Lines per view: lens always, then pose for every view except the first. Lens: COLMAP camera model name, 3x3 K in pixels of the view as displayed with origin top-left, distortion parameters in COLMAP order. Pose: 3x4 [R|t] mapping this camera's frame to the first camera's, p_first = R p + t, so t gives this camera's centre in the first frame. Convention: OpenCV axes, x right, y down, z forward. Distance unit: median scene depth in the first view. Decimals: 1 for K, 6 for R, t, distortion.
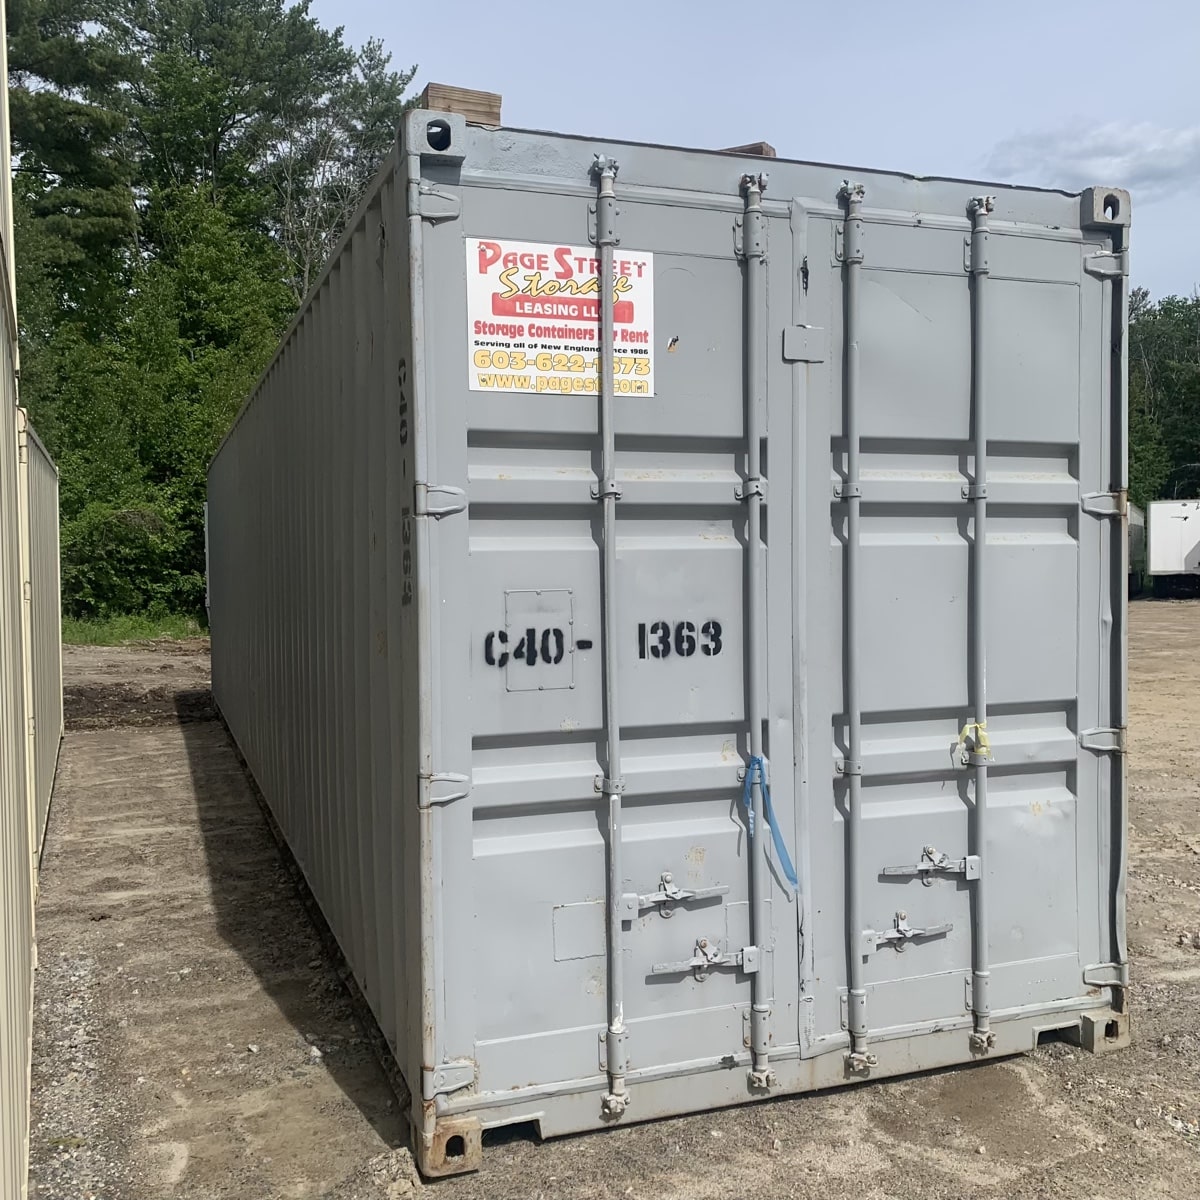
lens RADIAL K [[1207.2, 0, 605.1], [0, 1207.2, 610.4], [0, 0, 1]] dist [0.003198, 0.000000]
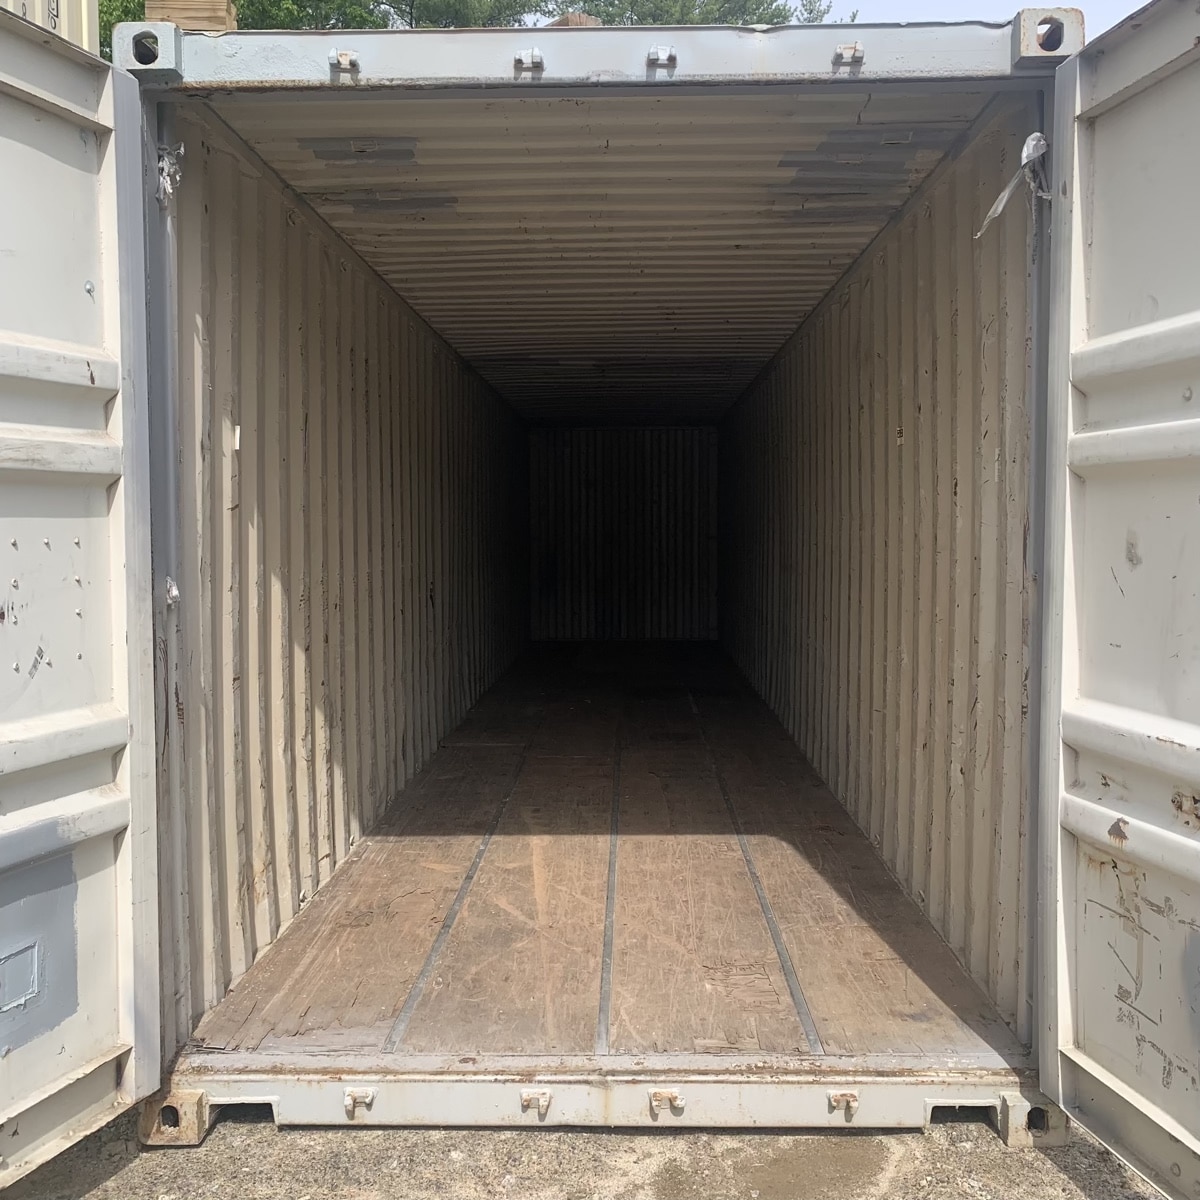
lens RADIAL K [[1207.2, 0, 601.9], [0, 1207.2, 595.6], [0, 0, 1]] dist [0.003198, 0.000000]
pose [[0.934382, 0.028144, -0.355160, 0.461015], [-0.020262, 0.999459, 0.025892, 0.000012], [0.355697, -0.016997, 0.934447, 0.206969]]
